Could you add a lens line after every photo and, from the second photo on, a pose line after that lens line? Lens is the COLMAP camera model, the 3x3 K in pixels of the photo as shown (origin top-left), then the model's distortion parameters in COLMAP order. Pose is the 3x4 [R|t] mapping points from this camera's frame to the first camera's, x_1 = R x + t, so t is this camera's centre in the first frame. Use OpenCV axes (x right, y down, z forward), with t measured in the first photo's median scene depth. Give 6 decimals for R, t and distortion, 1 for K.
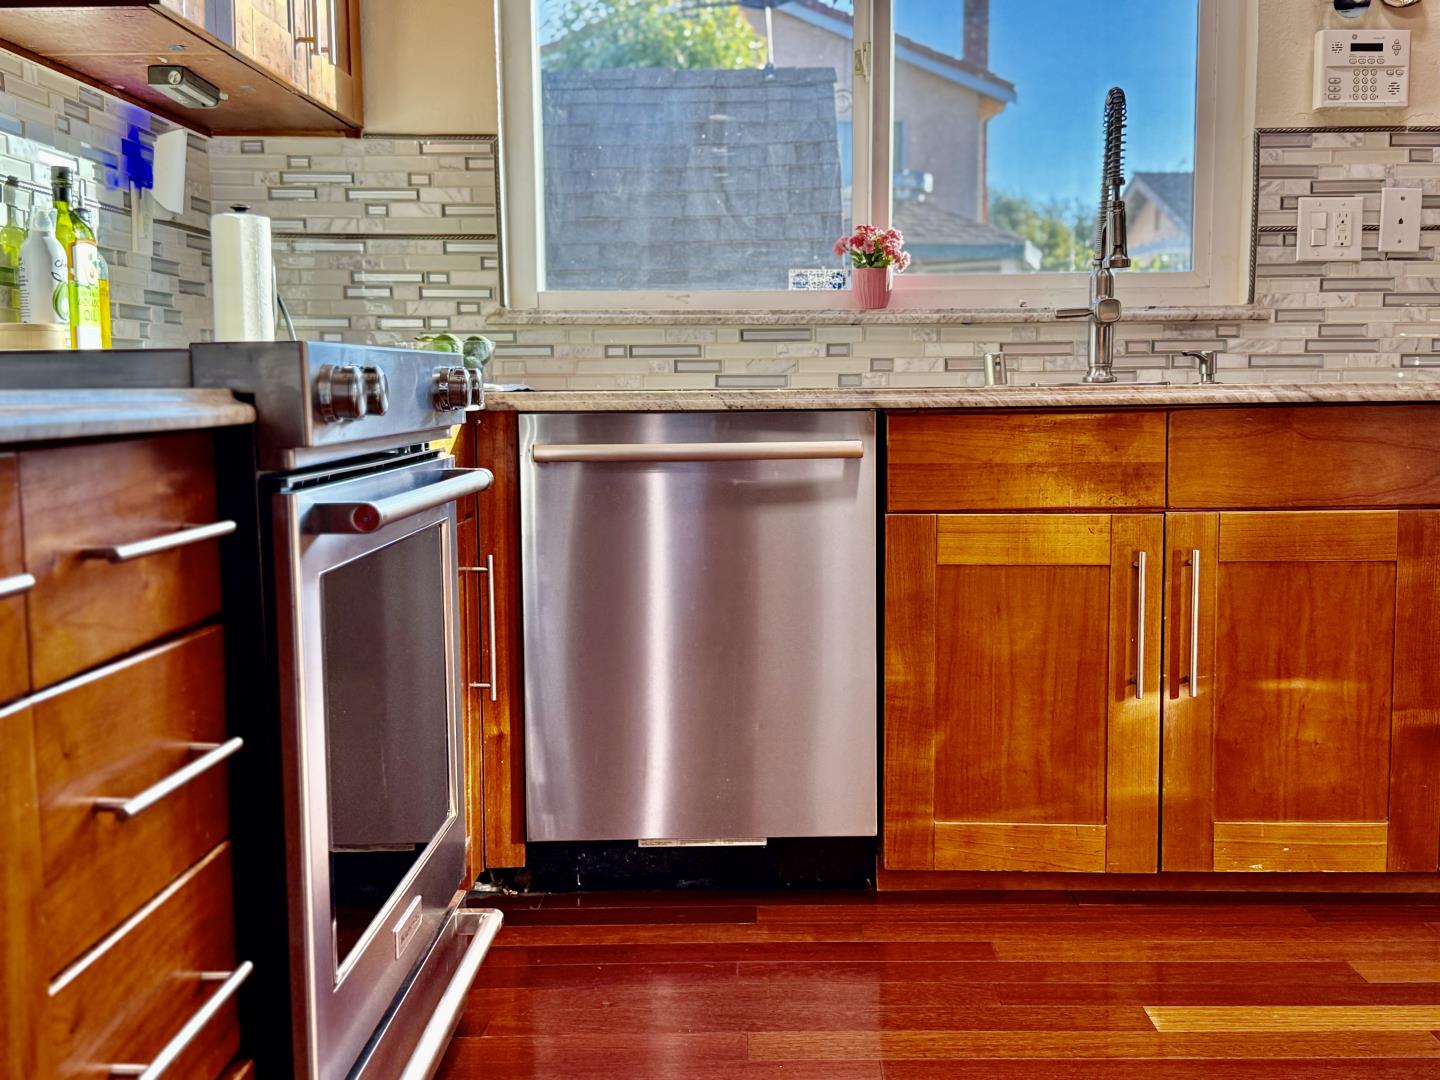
lens RADIAL K [[1601.9, 0, 727.3], [0, 1601.9, 549.5], [0, 0, 1]] dist [0.187685, -0.476394]
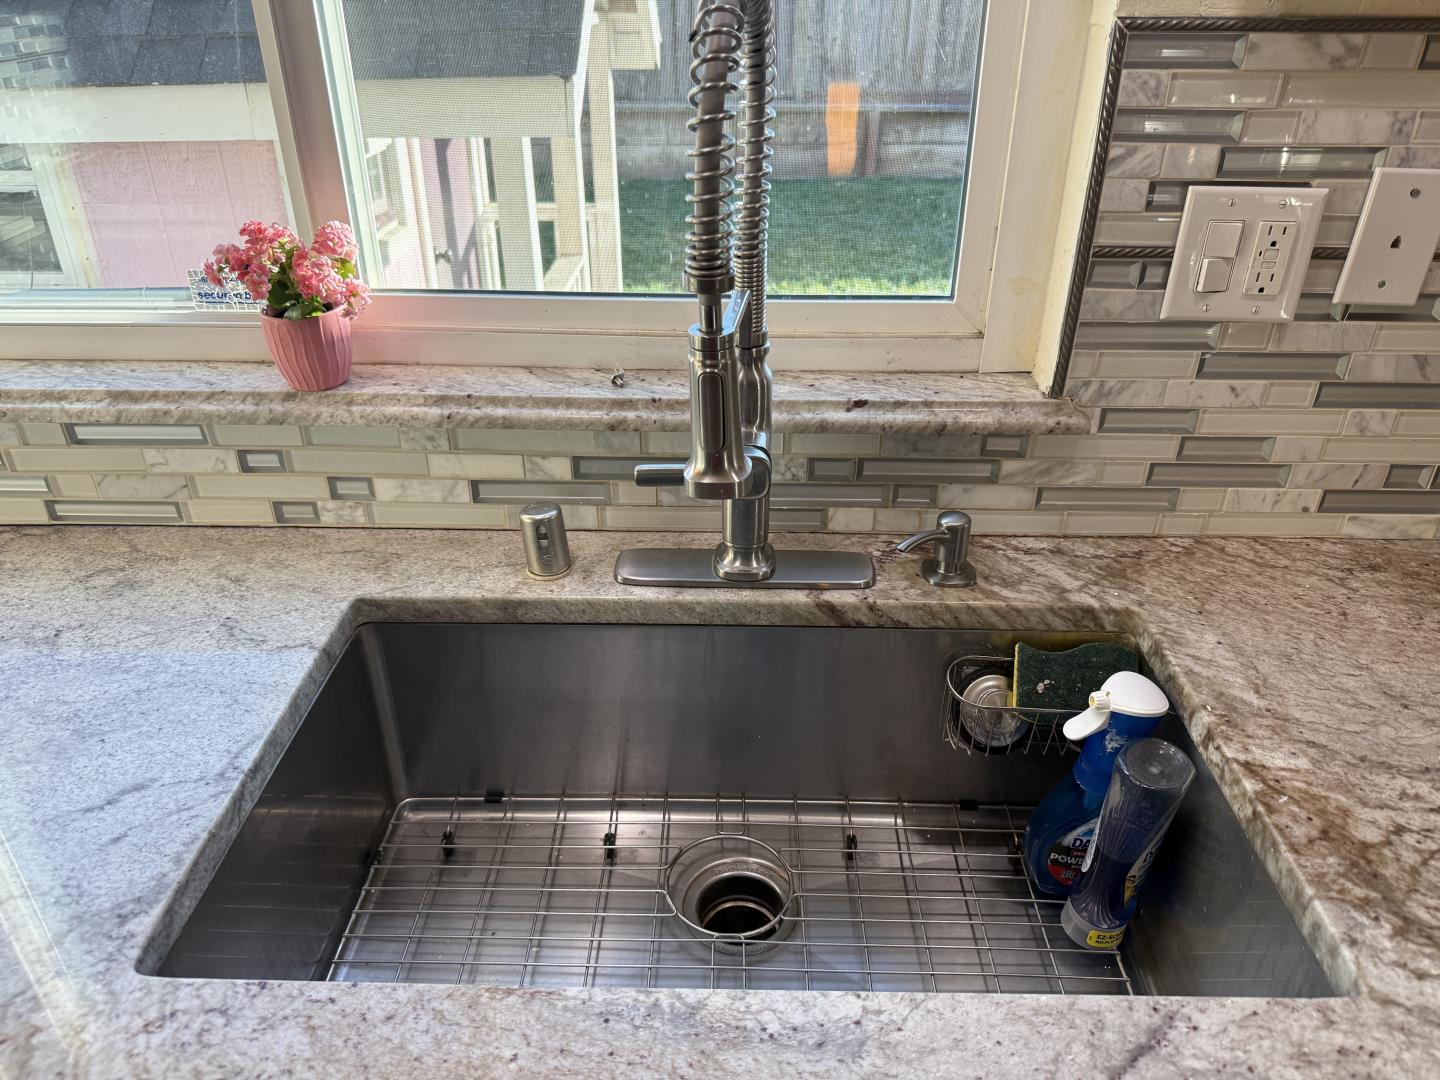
lens RADIAL K [[1032.5, 0, 720.0], [0, 1032.5, 540.0], [0, 0, 1]] dist [0.026825, -0.040432]
pose [[0.999944, 0.009593, 0.004488, 0.216837], [-0.010587, 0.916576, 0.399721, -0.237913], [-0.000279, -0.399746, 0.916626, 0.688893]]
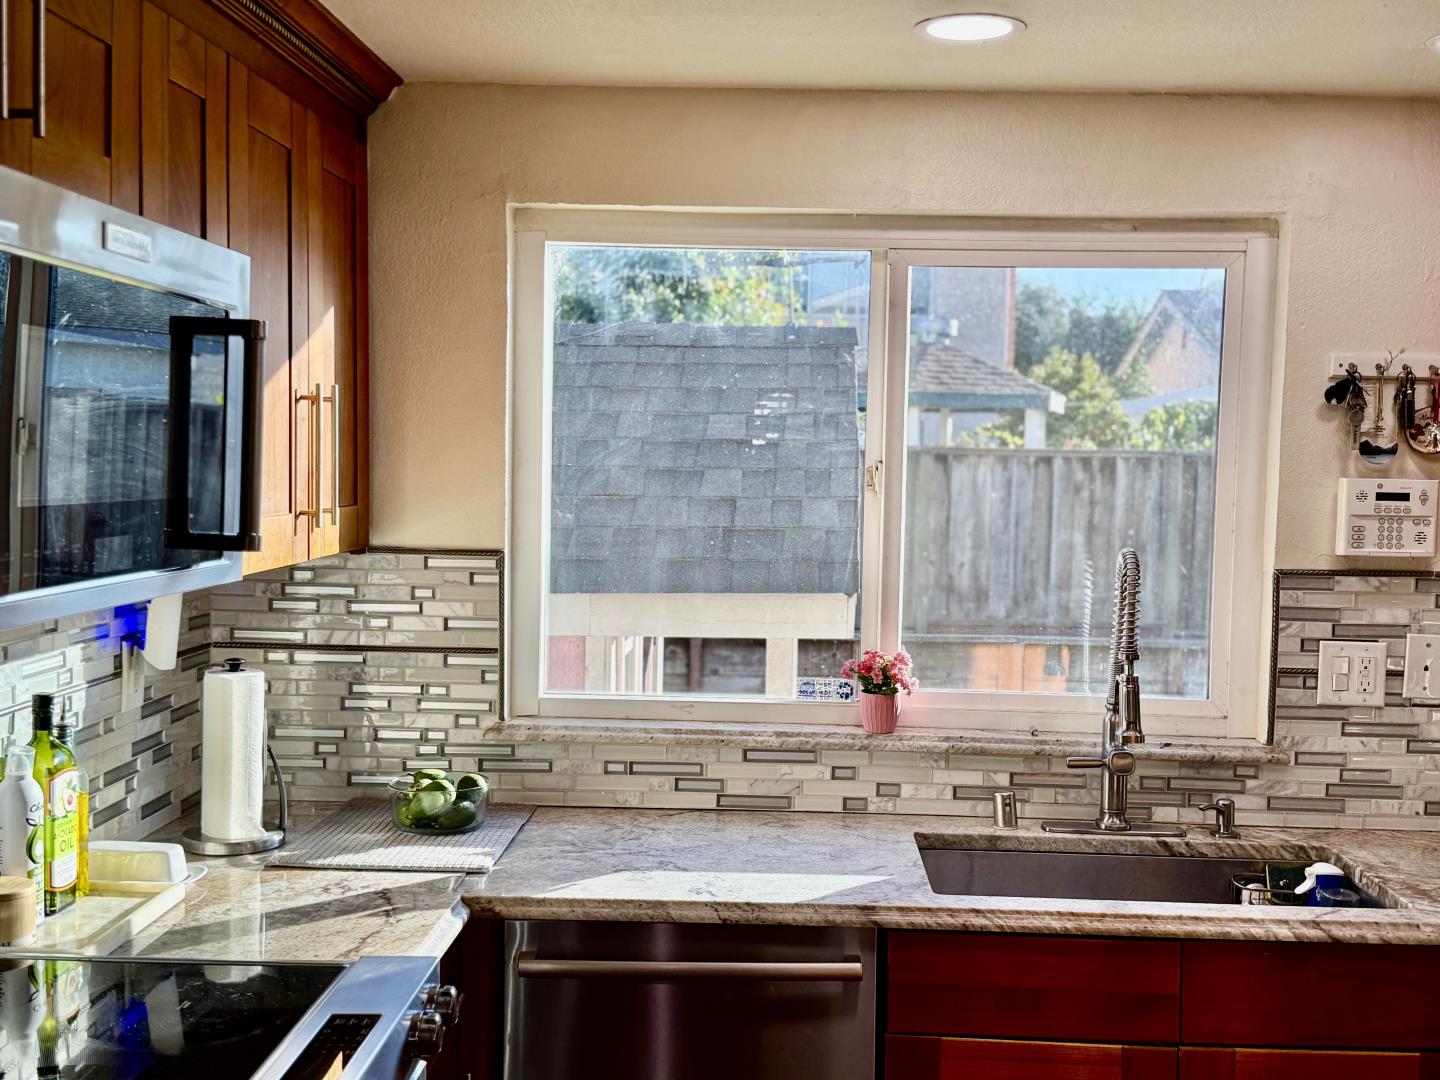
lens RADIAL K [[1601.9, 0, 727.3], [0, 1601.9, 549.5], [0, 0, 1]] dist [0.187685, -0.476394]
pose [[0.999537, 0.026662, -0.014661, 0.009220], [-0.027287, 0.998646, -0.044293, -0.215932], [0.013461, 0.044672, 0.998911, 0.020501]]
